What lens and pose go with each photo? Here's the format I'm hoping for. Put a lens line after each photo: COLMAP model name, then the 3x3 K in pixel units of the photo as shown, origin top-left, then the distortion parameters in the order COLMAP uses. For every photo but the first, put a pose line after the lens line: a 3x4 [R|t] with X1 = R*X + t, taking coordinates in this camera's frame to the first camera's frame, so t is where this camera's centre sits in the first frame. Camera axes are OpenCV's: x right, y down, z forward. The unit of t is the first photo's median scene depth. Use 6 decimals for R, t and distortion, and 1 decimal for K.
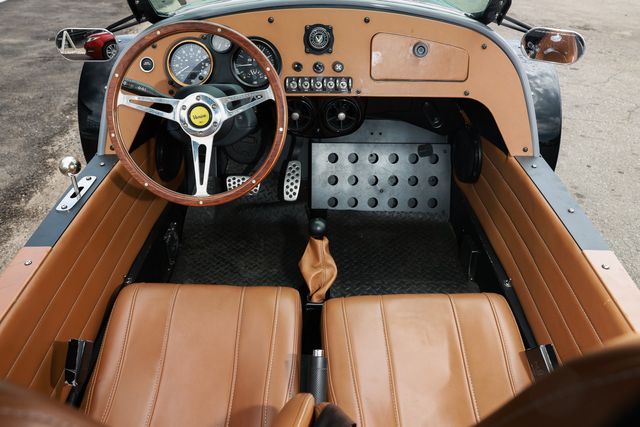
lens RADIAL K [[497.4, 0, 317.3], [0, 497.4, 214.8], [0, 0, 1]] dist [-0.105065, 0.080233]
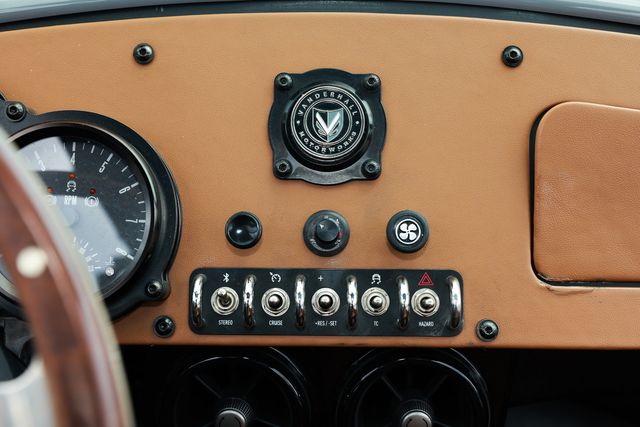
lens RADIAL K [[1024.1, 0, 321.0], [0, 1024.1, 208.8], [0, 0, 1]] dist [-0.068108, 0.000000]
pose [[0.999517, 0.008451, 0.029909, -0.015526], [0.001346, 0.949648, -0.313316, -0.147128], [-0.031051, 0.313205, 0.949178, 0.500345]]
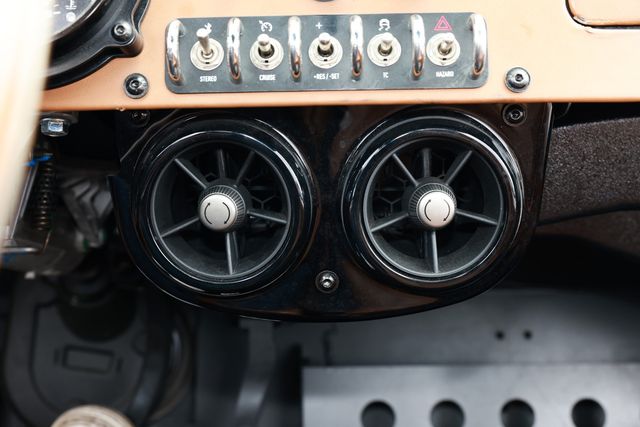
lens RADIAL K [[1024.1, 0, 320.6], [0, 1024.1, 213.2], [0, 0, 1]] dist [-0.068108, 0.000000]
pose [[0.999605, -0.014981, 0.023784, -0.010949], [0.021976, 0.944089, -0.328956, -0.055355], [-0.017526, 0.329349, 0.944046, 0.613760]]
